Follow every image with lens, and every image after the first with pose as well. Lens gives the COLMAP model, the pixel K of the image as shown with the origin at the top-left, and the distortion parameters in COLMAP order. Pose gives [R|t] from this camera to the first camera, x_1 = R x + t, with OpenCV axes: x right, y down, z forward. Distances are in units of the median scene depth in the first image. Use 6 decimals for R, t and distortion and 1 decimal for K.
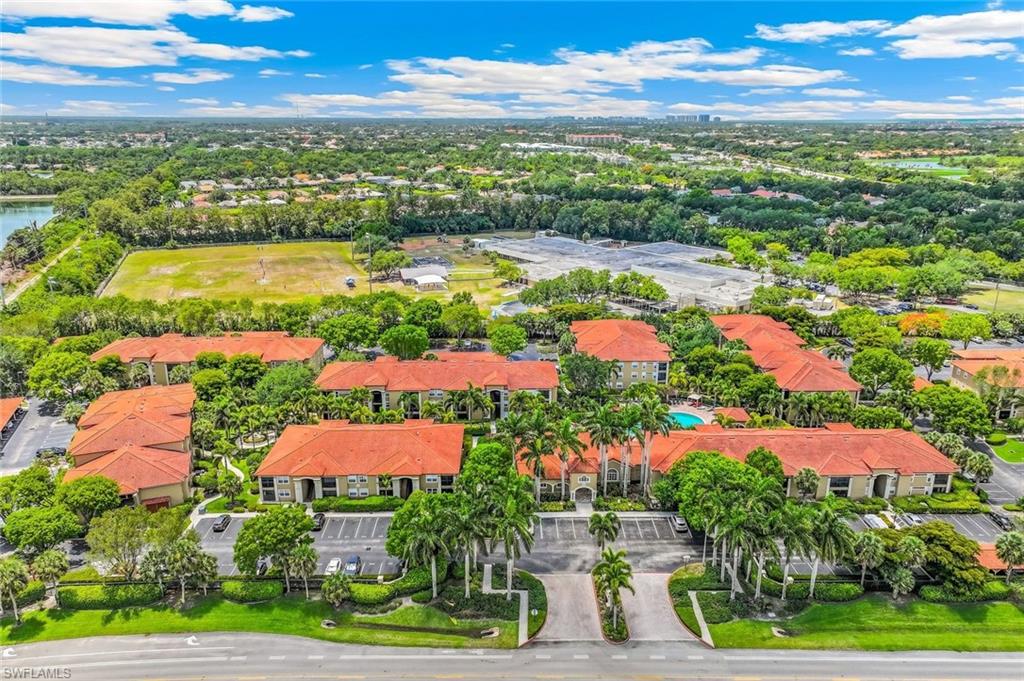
lens RADIAL K [[439.0, 0, 516.0], [0, 439.0, 341.7], [0, 0, 1]] dist [0.001344, 0.000057]
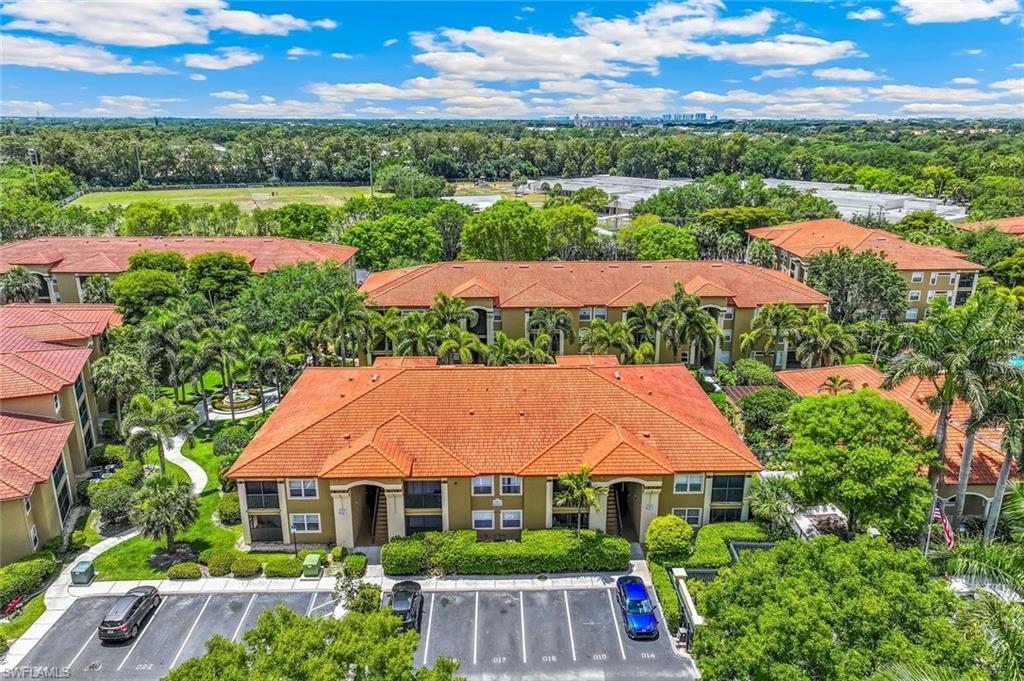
lens RADIAL K [[439.0, 0, 516.0], [0, 439.0, 341.7], [0, 0, 1]] dist [0.001344, 0.000057]
pose [[0.999972, -0.003396, 0.006687, -0.313668], [0.003381, 0.999992, 0.002293, 0.168448], [-0.006694, -0.002270, 0.999975, 0.557746]]
